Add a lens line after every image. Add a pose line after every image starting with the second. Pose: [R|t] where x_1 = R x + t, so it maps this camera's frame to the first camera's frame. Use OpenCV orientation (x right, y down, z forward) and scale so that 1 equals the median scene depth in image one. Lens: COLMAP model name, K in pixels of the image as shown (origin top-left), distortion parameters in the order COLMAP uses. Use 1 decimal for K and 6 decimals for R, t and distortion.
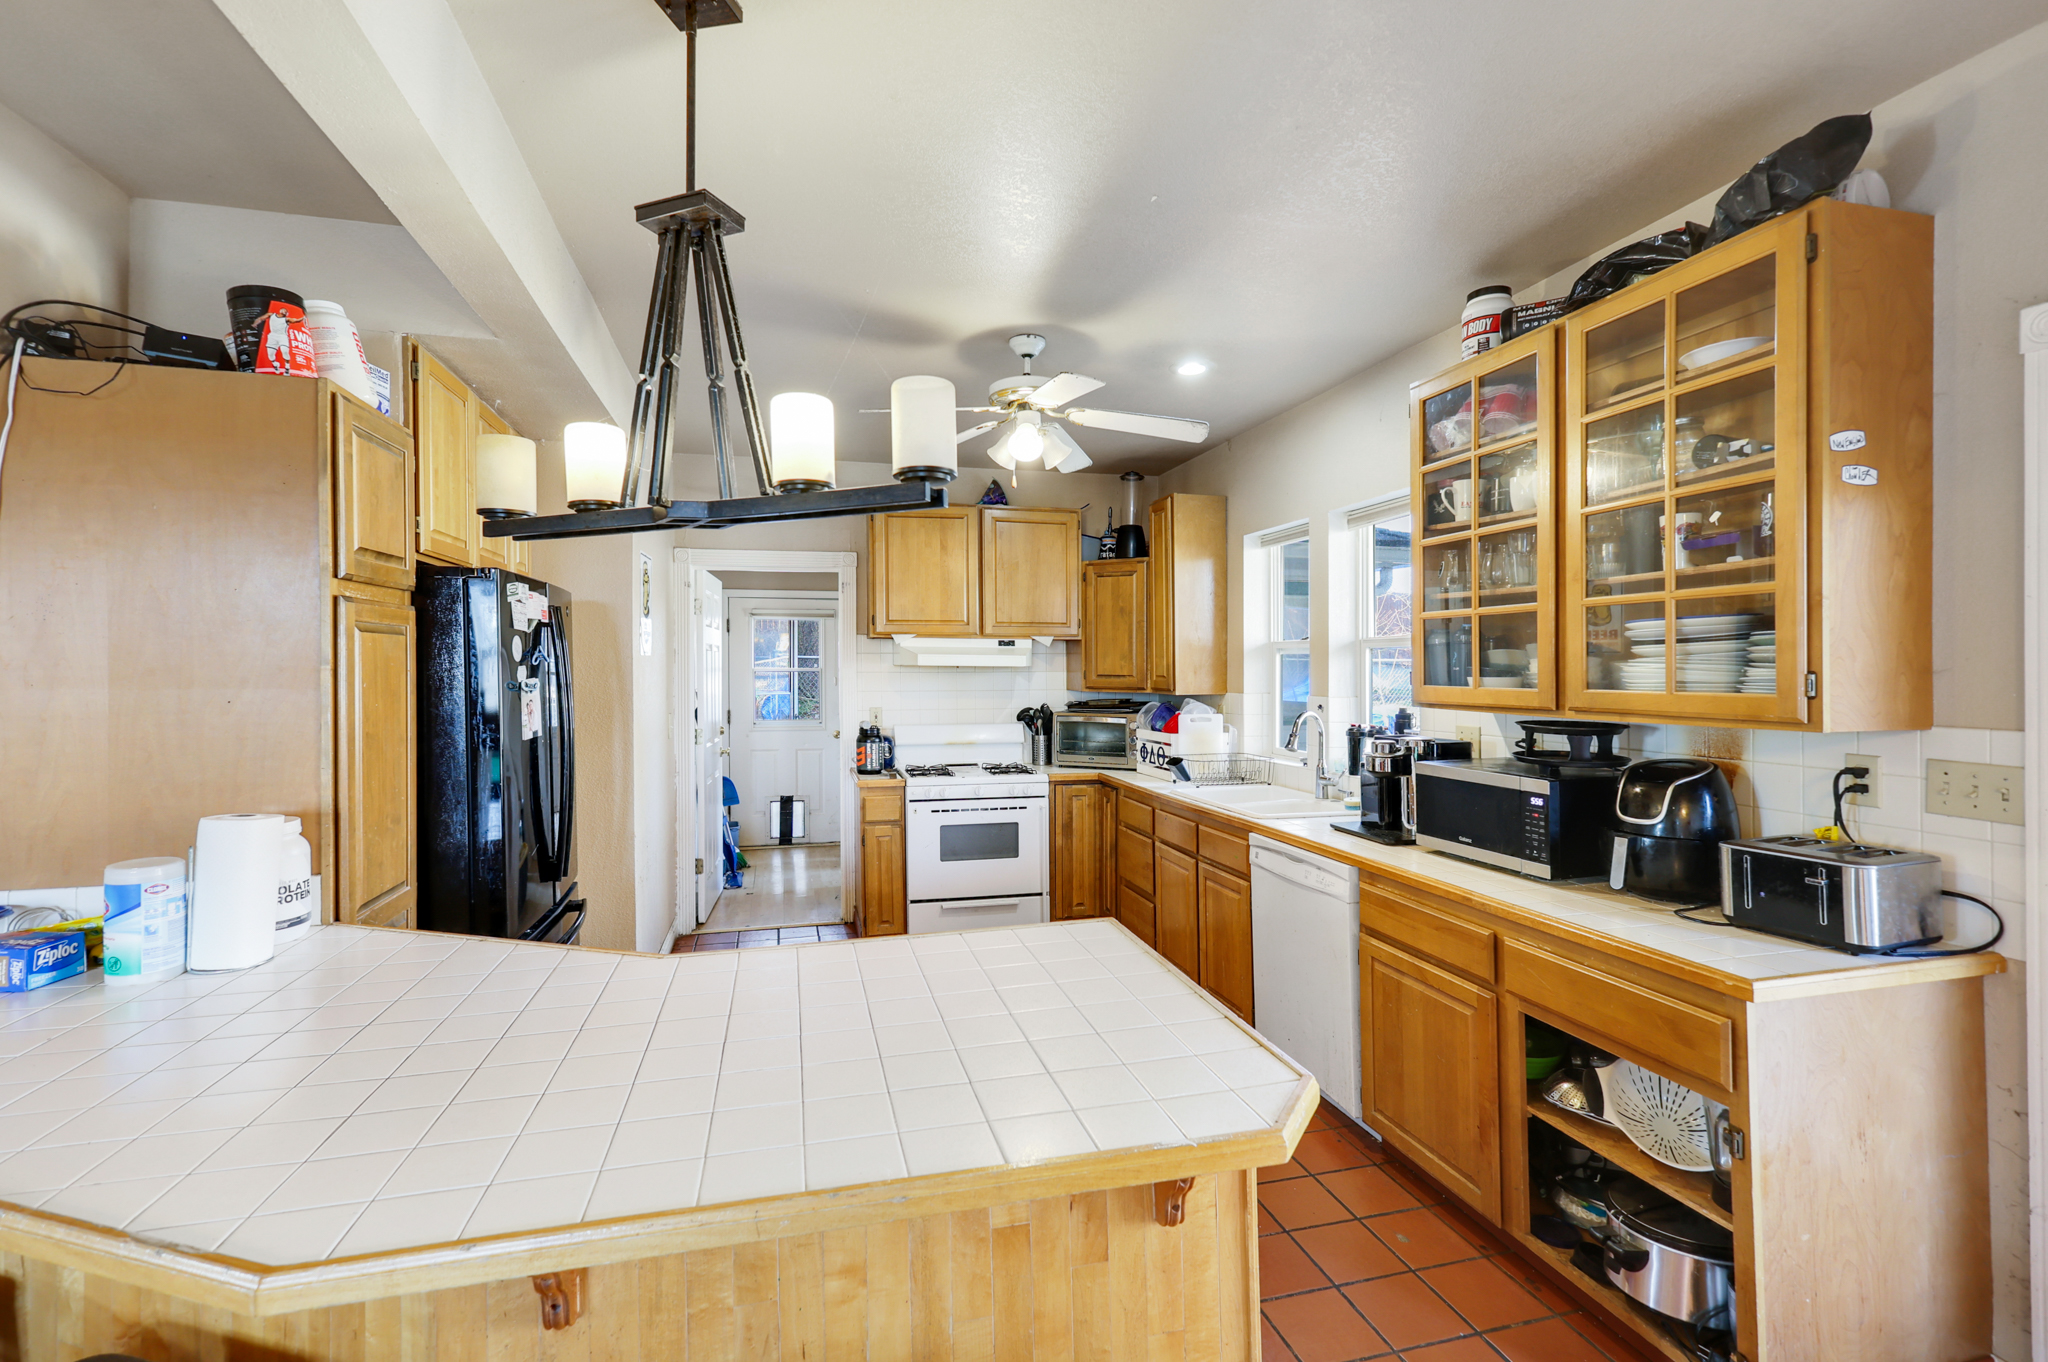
lens RADIAL K [[907.8, 0, 1022.0], [0, 907.8, 674.4], [0, 0, 1]] dist [0.014645, 0.000388]
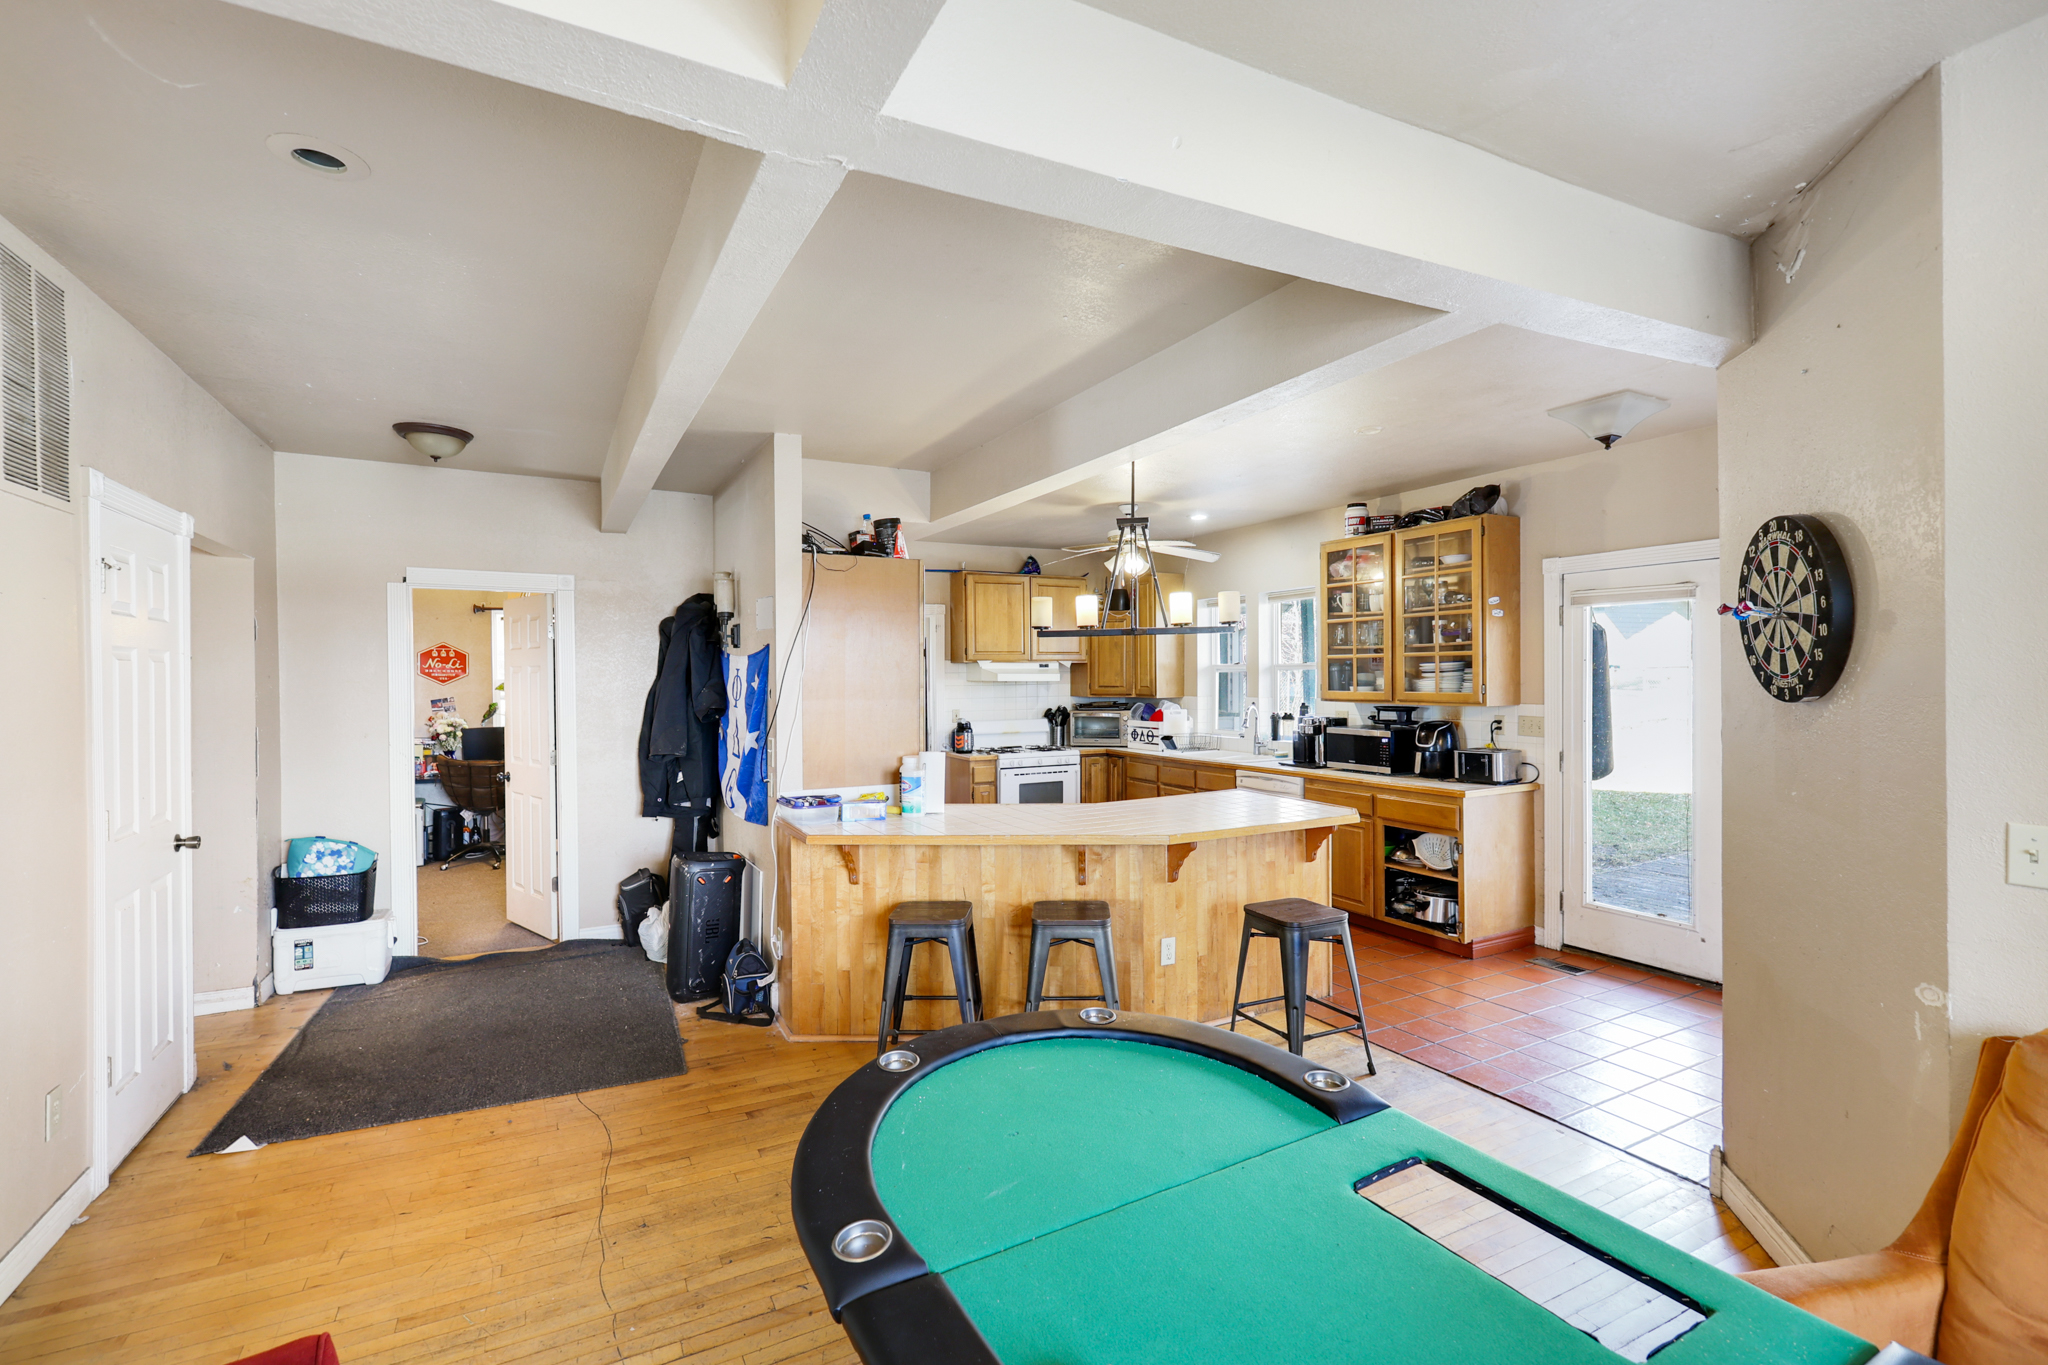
lens RADIAL K [[913.8, 0, 1028.8], [0, 913.8, 705.6], [0, 0, 1]] dist [-0.002802, -0.000011]
pose [[0.971787, -0.018694, 0.235117, -0.704794], [0.012261, 0.999510, 0.028796, -0.022026], [-0.235541, -0.025100, 0.971540, -0.851991]]
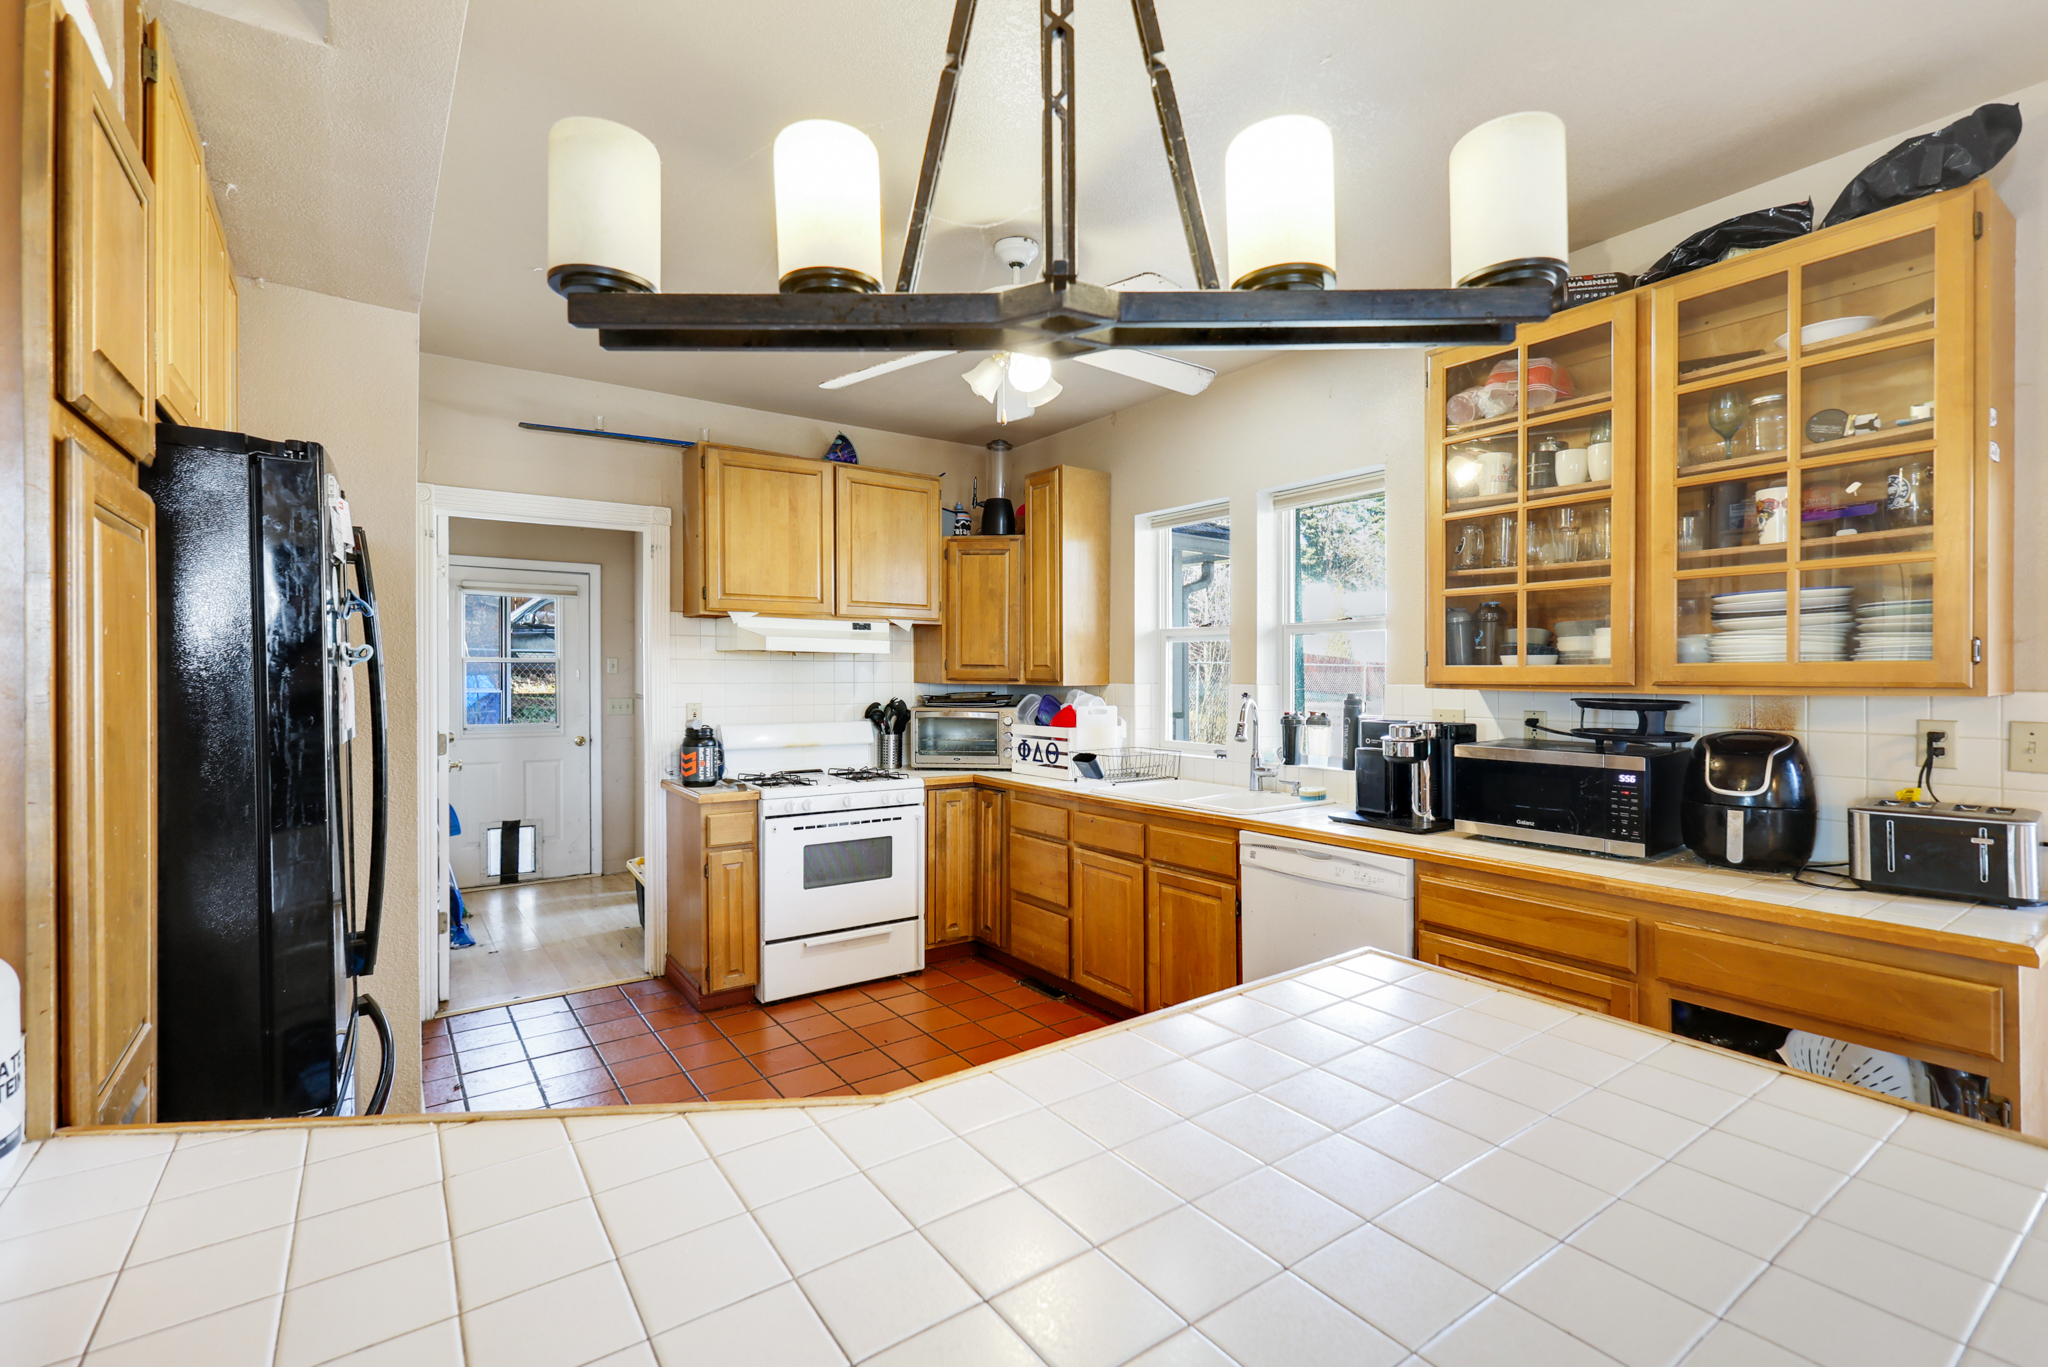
lens RADIAL K [[907.8, 0, 1022.0], [0, 907.8, 676.9], [0, 0, 1]] dist [0.014645, 0.000388]
pose [[0.933274, 0.001508, 0.359161, -0.321061], [-0.000141, 0.999993, -0.003831, 0.028219], [-0.359164, 0.003525, 0.933268, 0.264466]]
